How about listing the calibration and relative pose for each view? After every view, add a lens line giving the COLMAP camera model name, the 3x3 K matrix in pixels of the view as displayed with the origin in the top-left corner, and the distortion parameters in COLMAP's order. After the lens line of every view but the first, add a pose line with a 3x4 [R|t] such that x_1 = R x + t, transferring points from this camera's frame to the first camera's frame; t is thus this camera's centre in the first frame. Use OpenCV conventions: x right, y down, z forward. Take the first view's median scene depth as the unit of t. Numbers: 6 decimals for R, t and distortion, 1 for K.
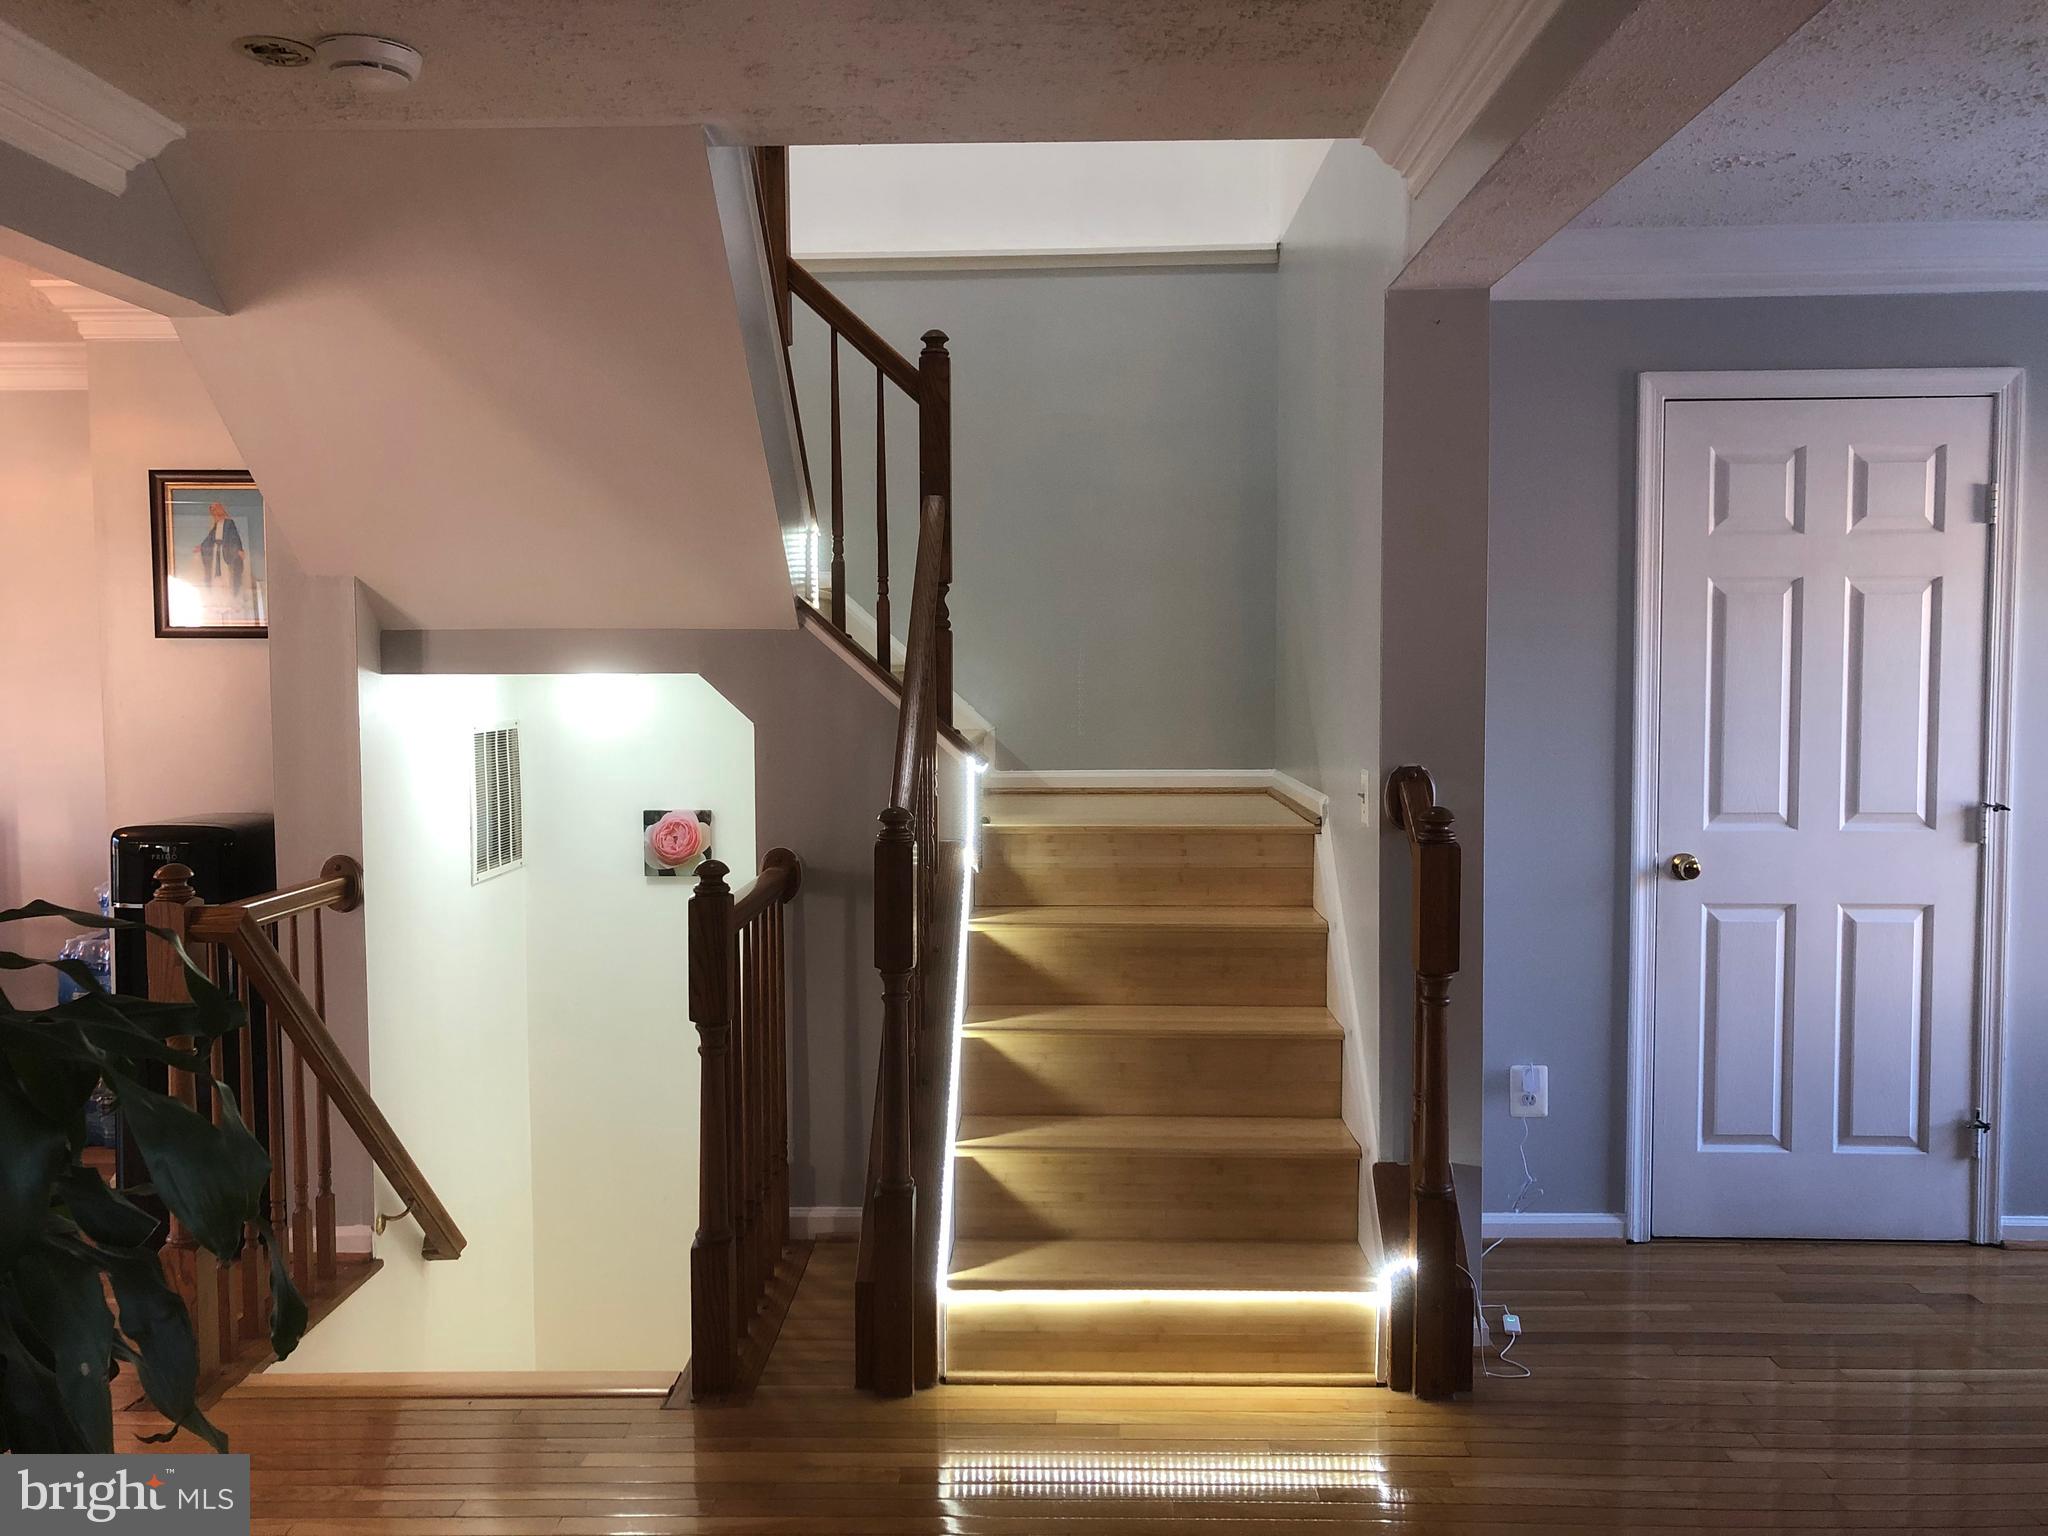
lens RADIAL K [[1682.2, 0, 1010.7], [0, 1682.2, 759.9], [0, 0, 1]] dist [0.037128, -0.041956]
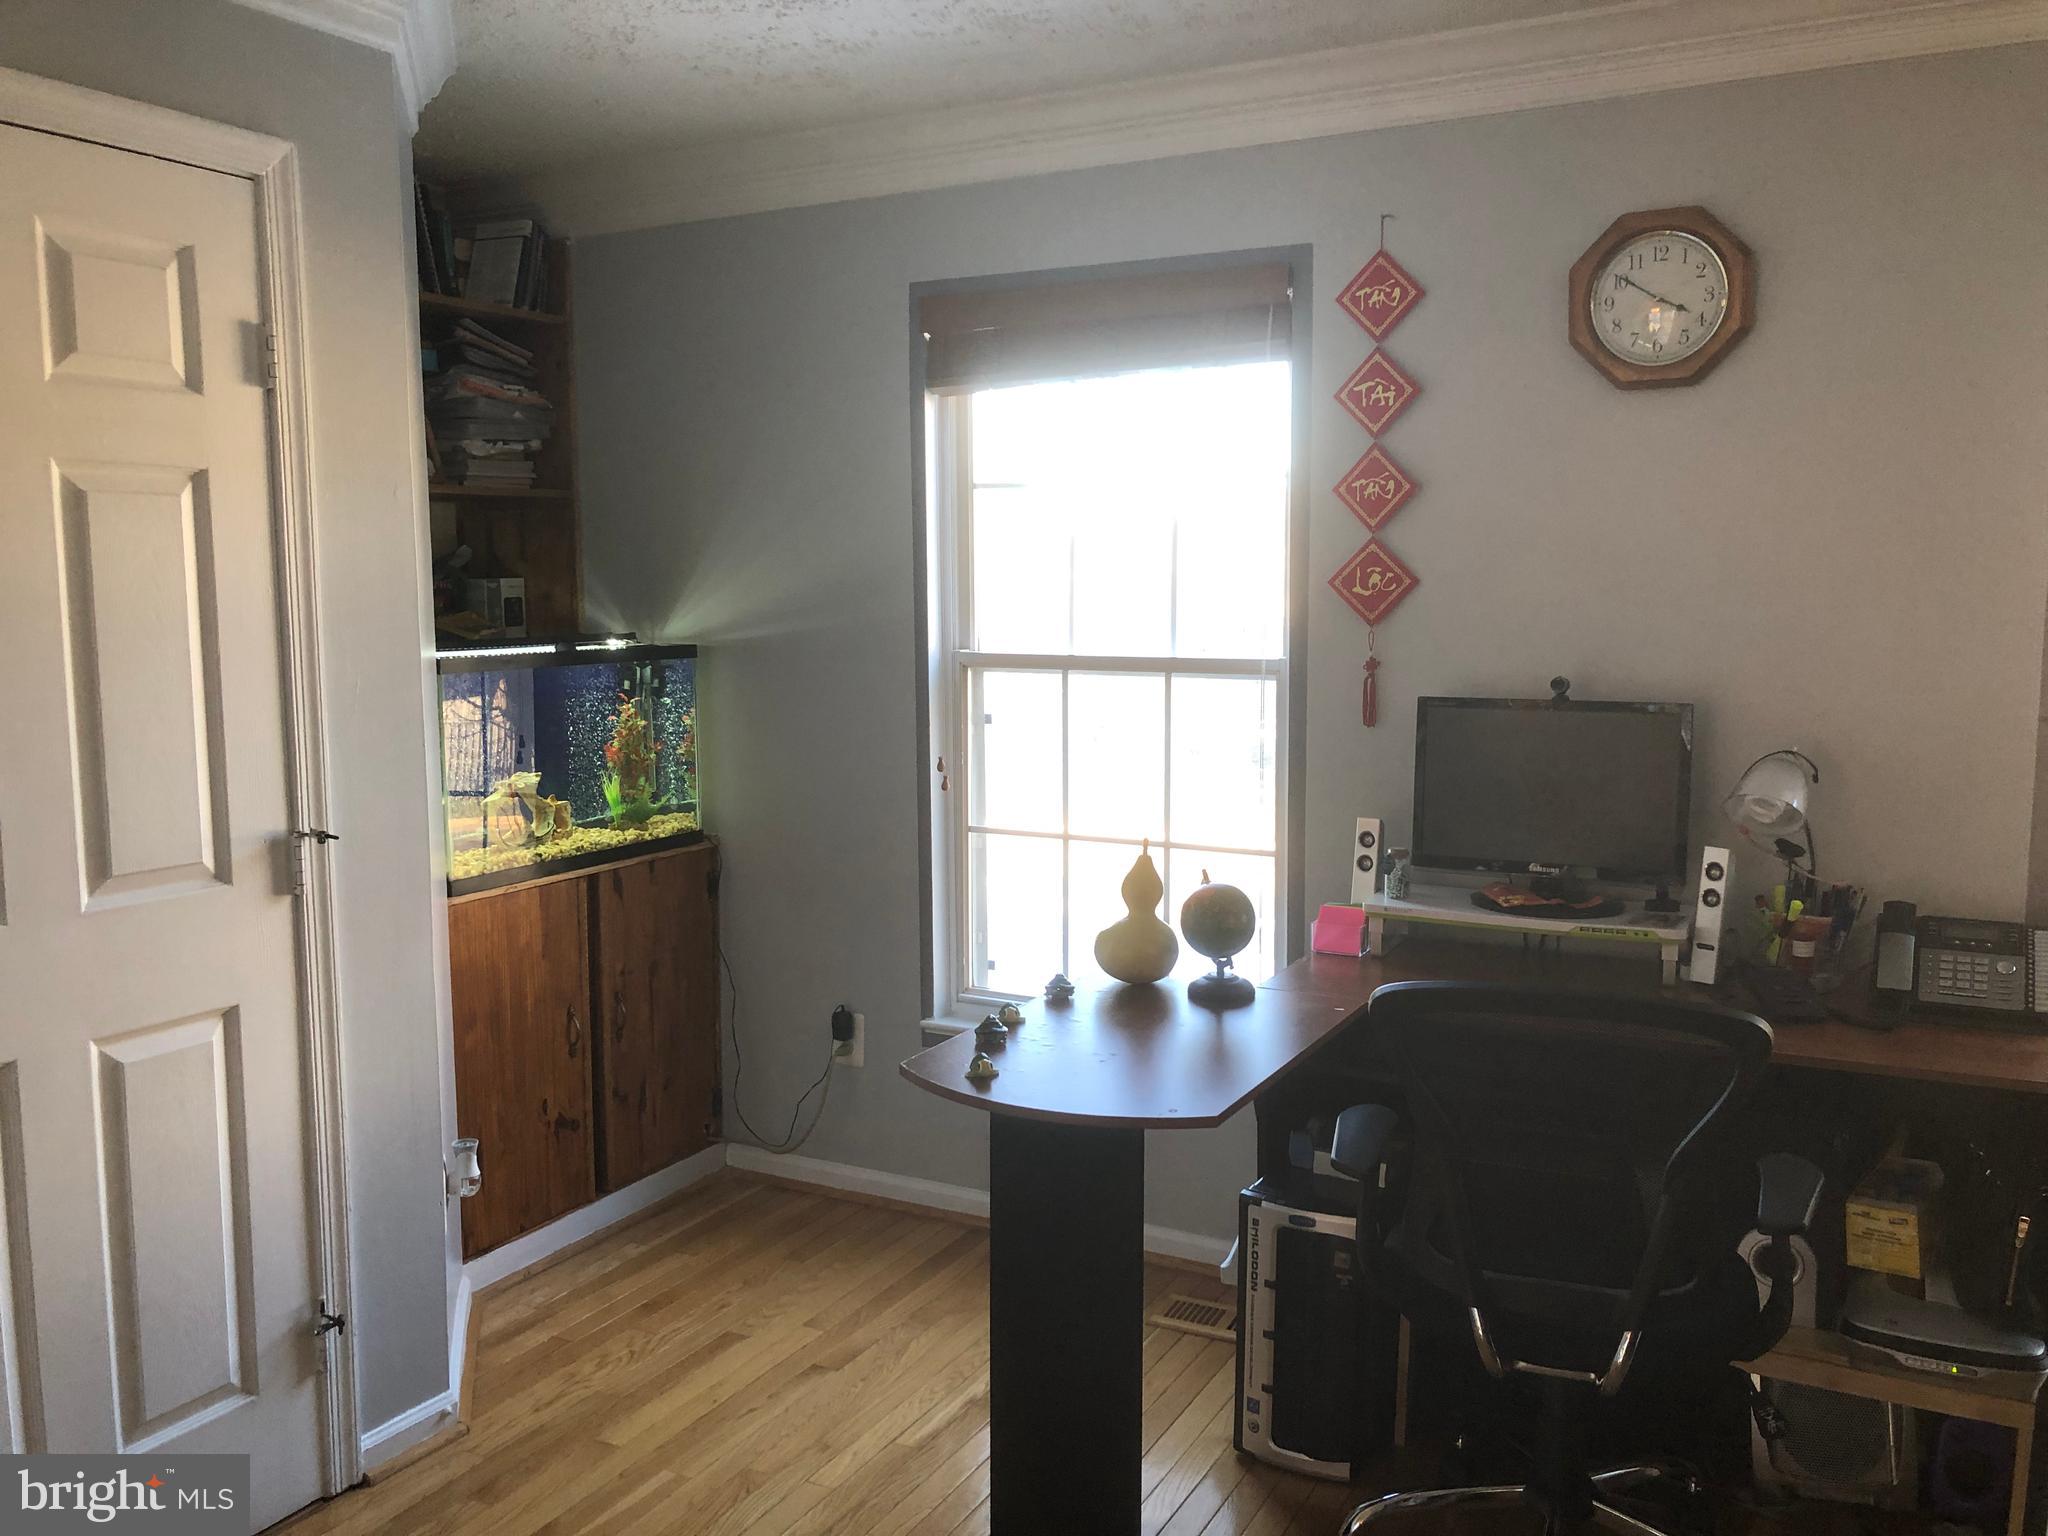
lens RADIAL K [[1682.2, 0, 1033.7], [0, 1682.2, 757.6], [0, 0, 1]] dist [0.037128, -0.041956]
pose [[0.459390, -0.090755, 0.883586, 0.141723], [0.051976, 0.995809, 0.075258, -0.035641], [-0.886713, 0.011353, 0.462182, 0.459187]]
